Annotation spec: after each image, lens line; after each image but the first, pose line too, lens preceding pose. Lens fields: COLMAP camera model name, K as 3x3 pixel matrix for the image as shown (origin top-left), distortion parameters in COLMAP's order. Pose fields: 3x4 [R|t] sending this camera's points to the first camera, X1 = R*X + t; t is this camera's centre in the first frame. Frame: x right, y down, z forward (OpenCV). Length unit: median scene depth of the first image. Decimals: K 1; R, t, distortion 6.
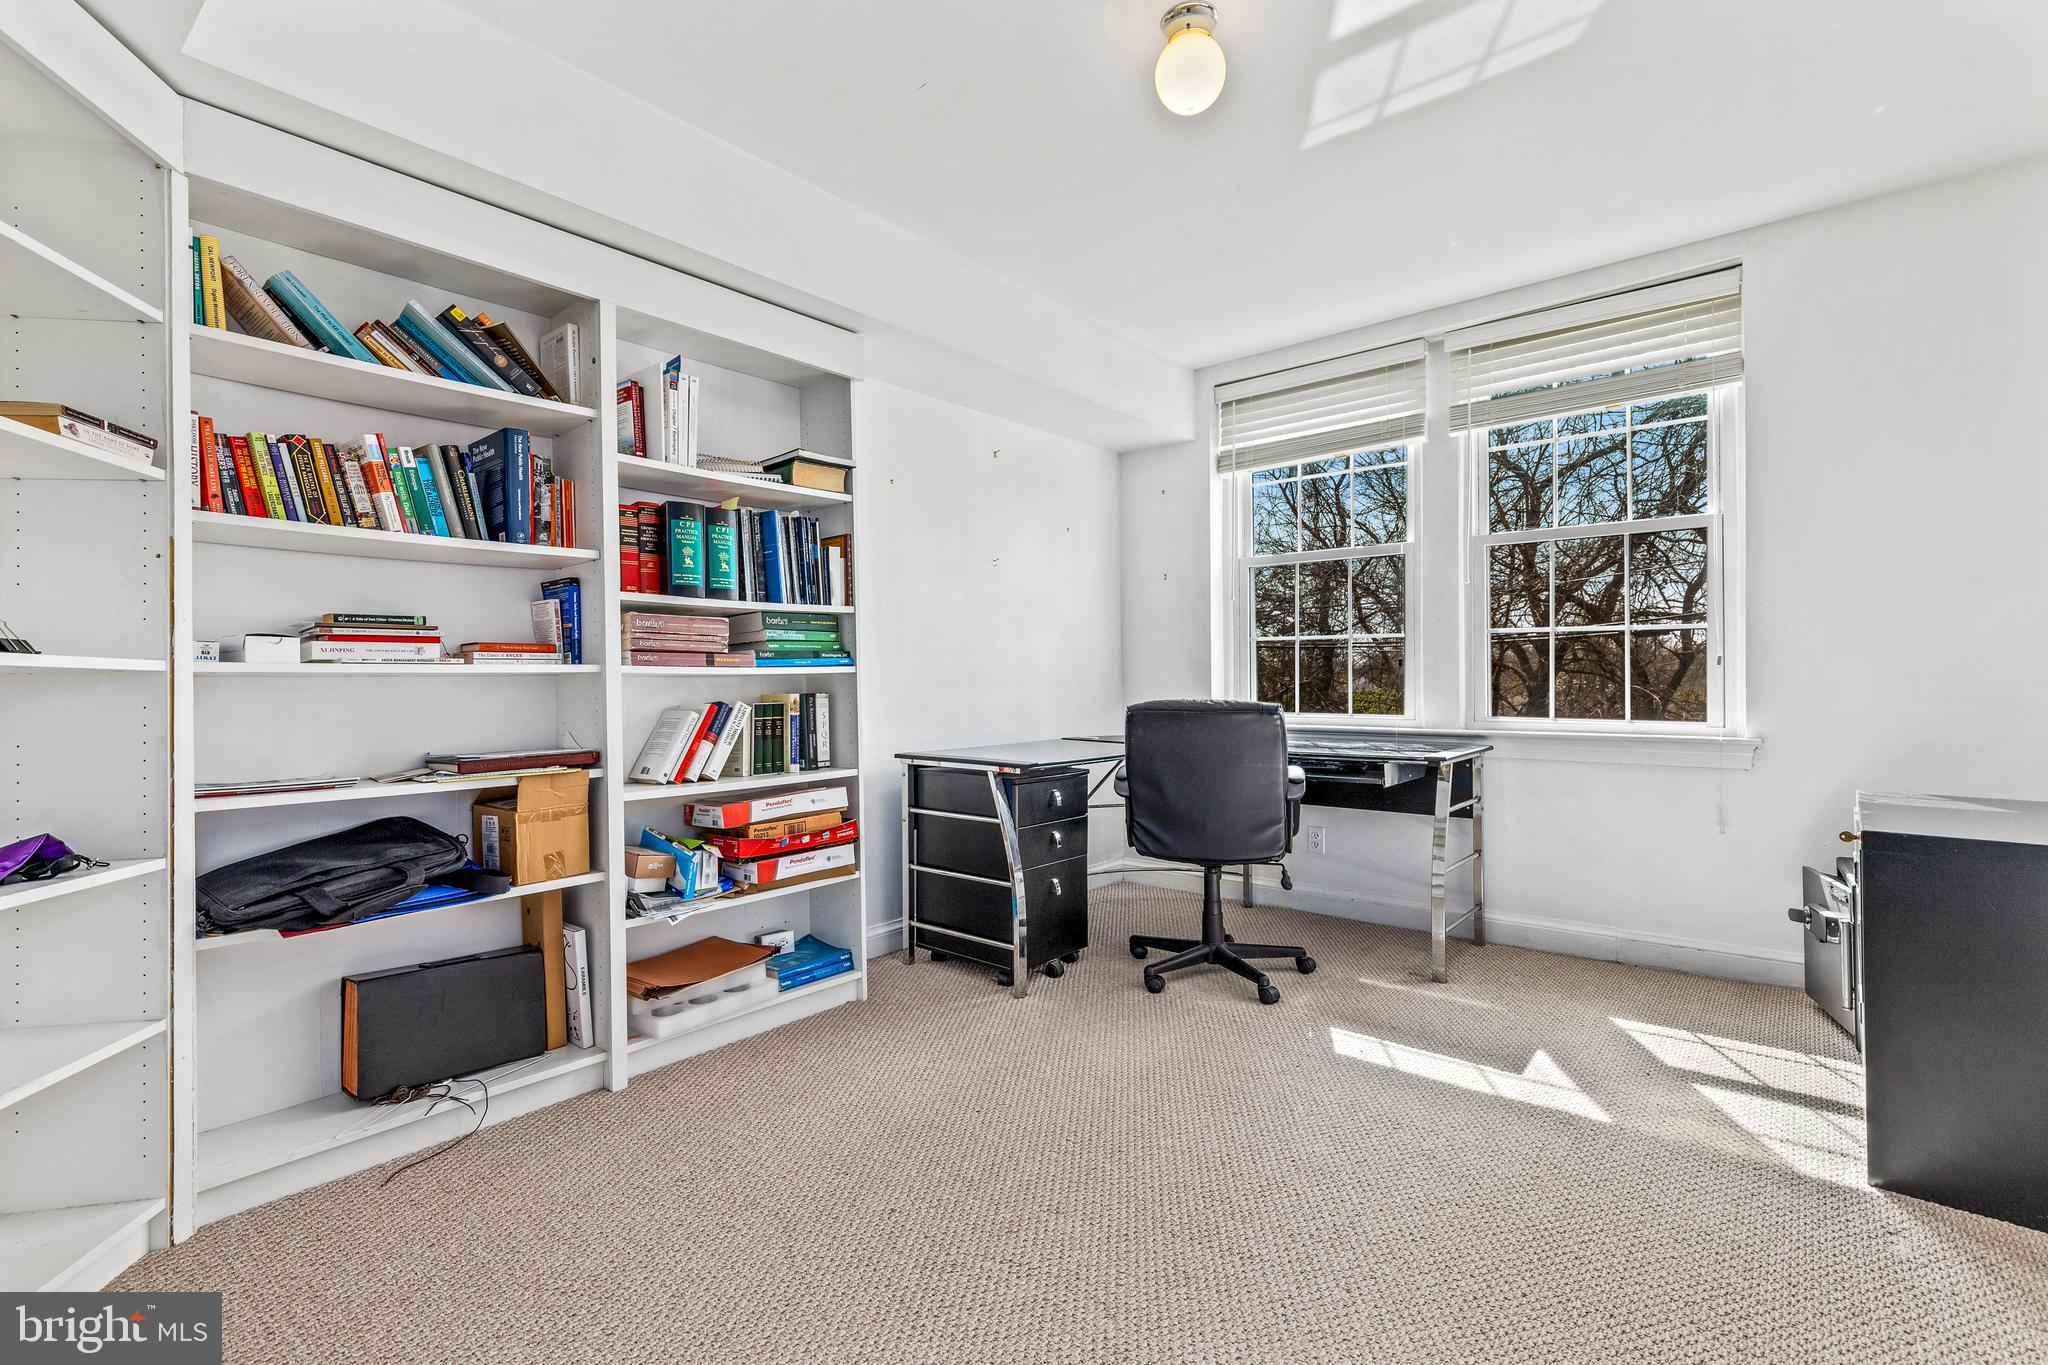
lens RADIAL K [[930.3, 0, 1017.5], [0, 930.3, 679.9], [0, 0, 1]] dist [0.008206, -0.000245]
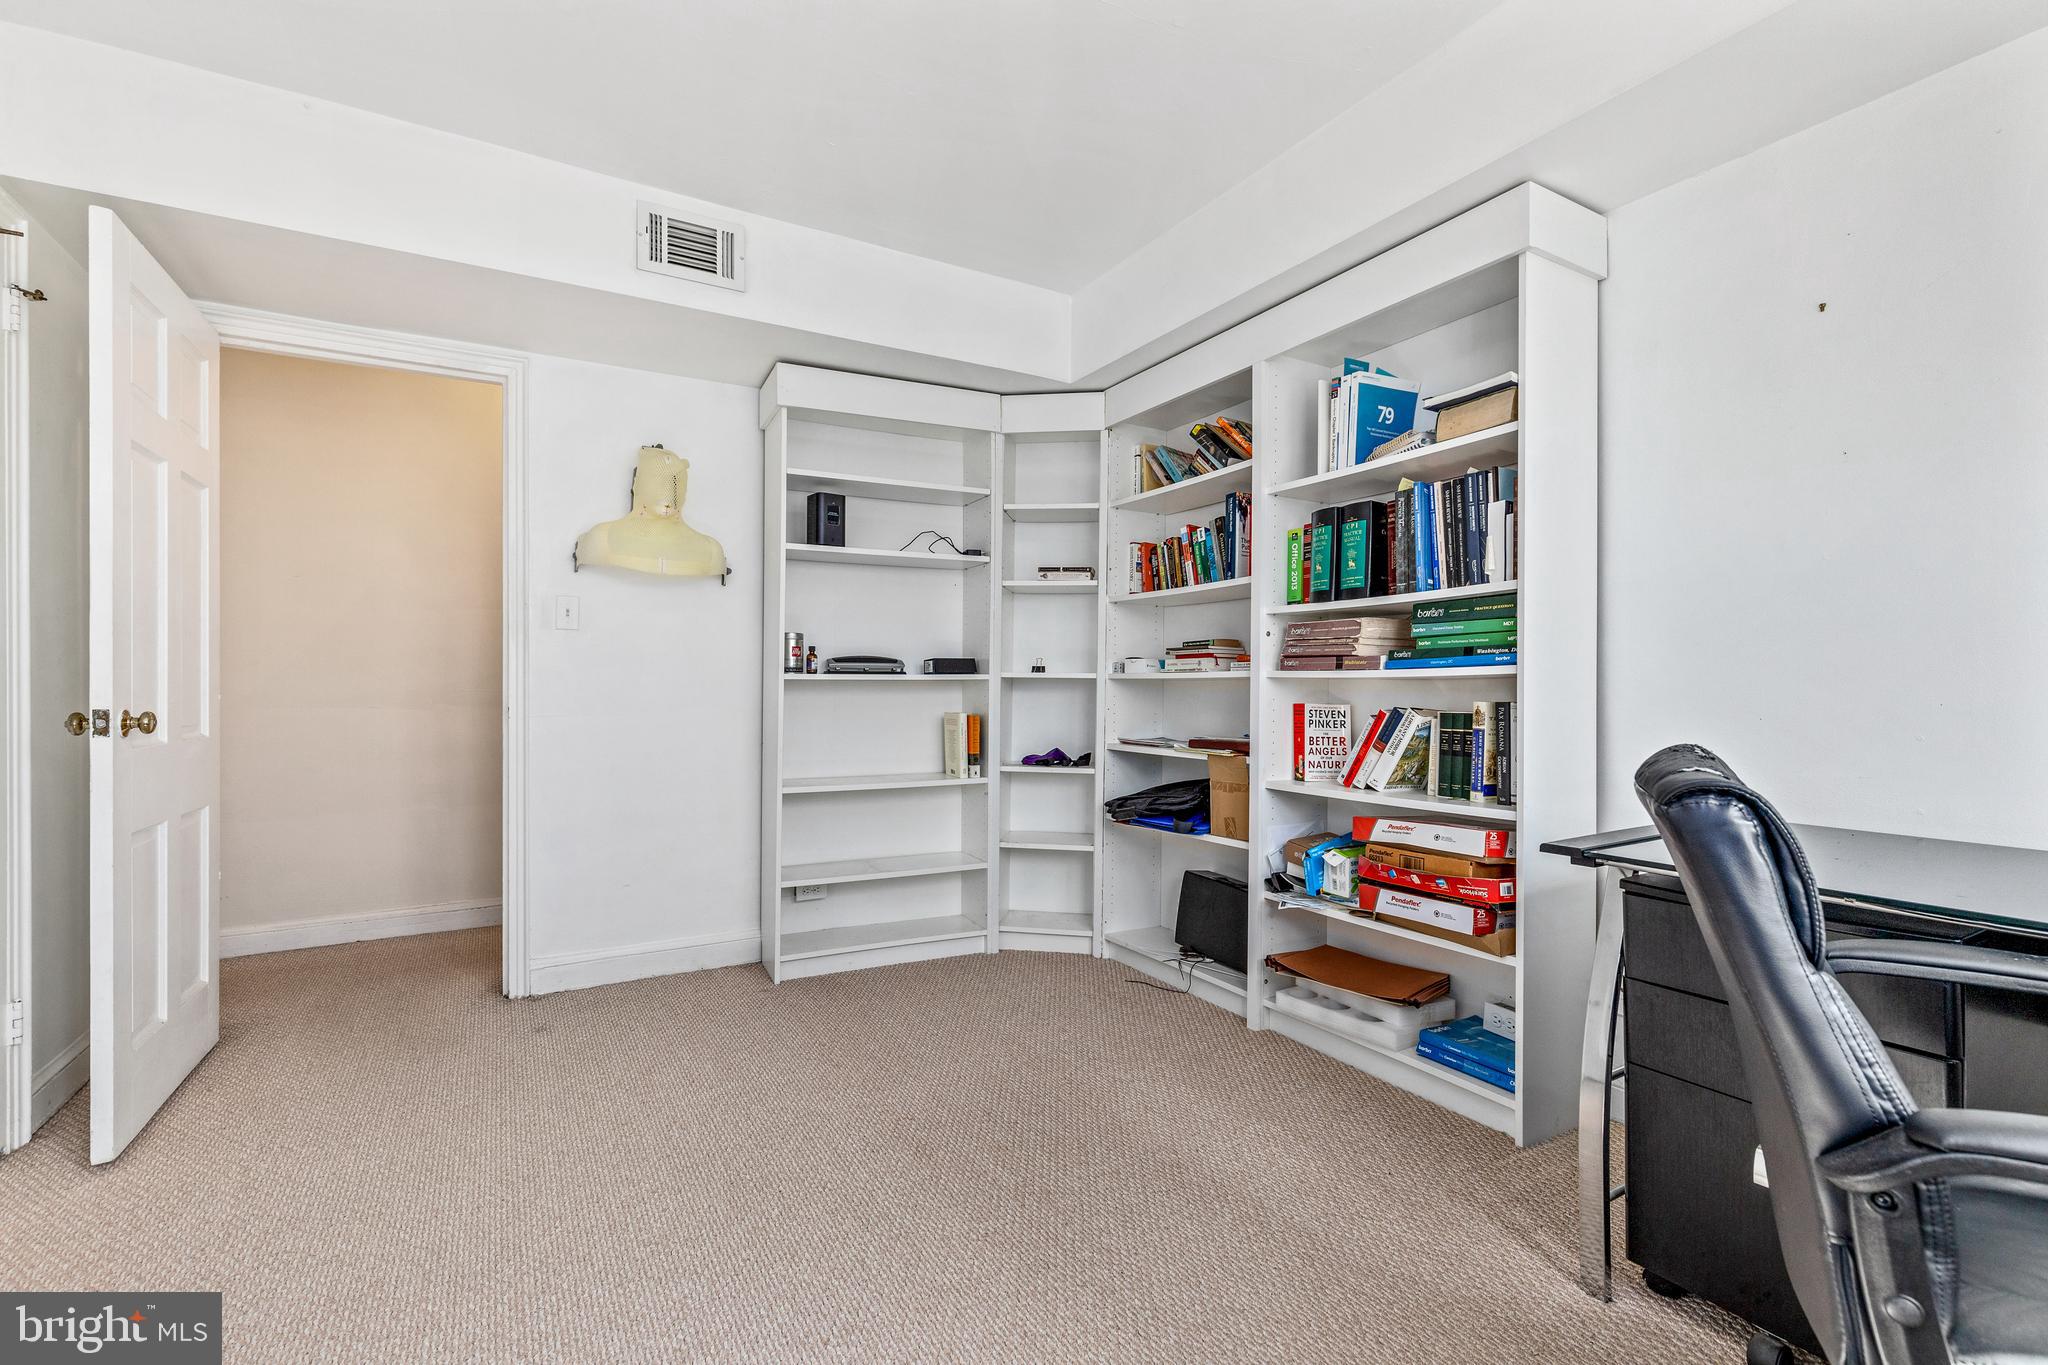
lens RADIAL K [[930.3, 0, 1019.7], [0, 930.3, 693.0], [0, 0, 1]] dist [0.008206, -0.000245]
pose [[-0.344370, 0.016312, -0.938692, 0.669383], [0.004085, 0.999866, 0.015876, -0.006904], [0.938825, 0.001633, -0.344391, 0.970873]]
